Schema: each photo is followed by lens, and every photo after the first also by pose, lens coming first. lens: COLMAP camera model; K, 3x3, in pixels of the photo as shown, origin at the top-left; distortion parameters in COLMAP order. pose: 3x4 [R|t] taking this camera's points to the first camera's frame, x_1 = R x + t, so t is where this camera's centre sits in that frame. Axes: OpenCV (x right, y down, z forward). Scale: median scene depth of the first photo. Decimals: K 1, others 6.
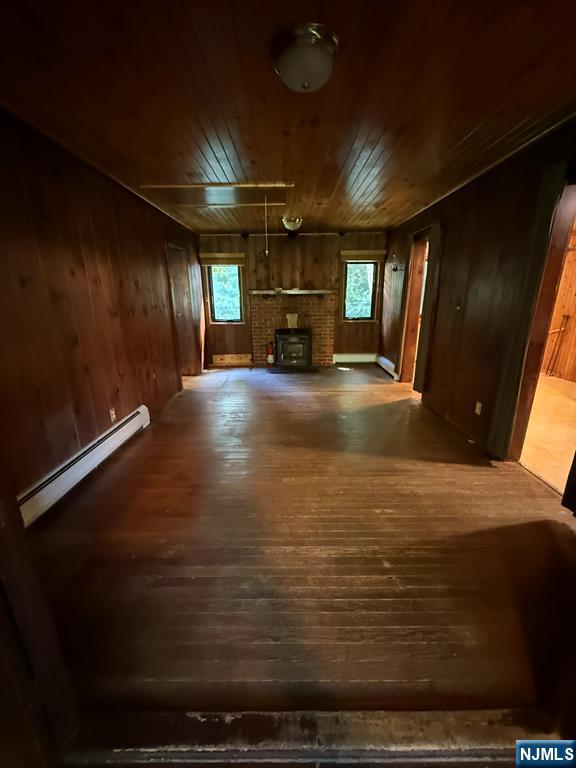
lens RADIAL K [[308.5, 0, 289.5], [0, 308.5, 383.7], [0, 0, 1]] dist [0.000106, -0.000287]
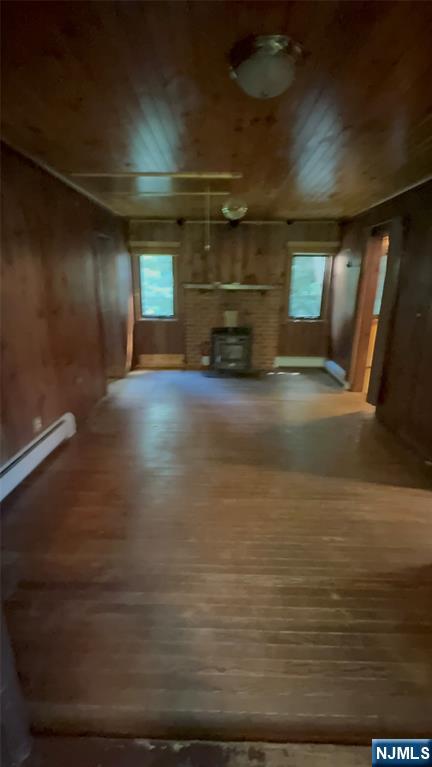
lens RADIAL K [[357.5, 0, 215.8], [0, 357.5, 384.6], [0, 0, 1]] dist [0.001460, -0.000851]
pose [[0.999665, 0.024238, -0.009121, -0.035624], [-0.024146, 0.999658, 0.010003, -0.040903], [0.009360, -0.009780, 0.999908, -0.058597]]
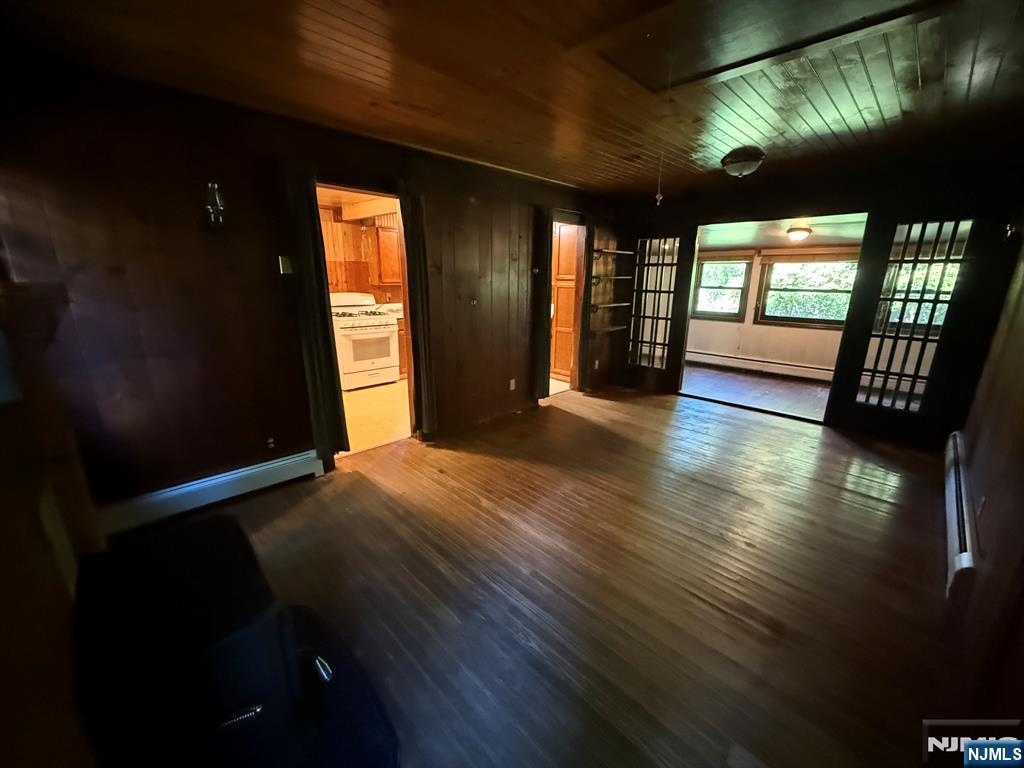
lens RADIAL K [[411.3, 0, 508.0], [0, 411.3, 384.0], [0, 0, 1]] dist [0.000106, -0.000287]
pose [[-0.708172, -0.177251, 0.683429, -0.457242], [0.193498, 0.882188, 0.429305, -0.635099], [-0.679008, 0.436264, -0.590443, 2.098245]]
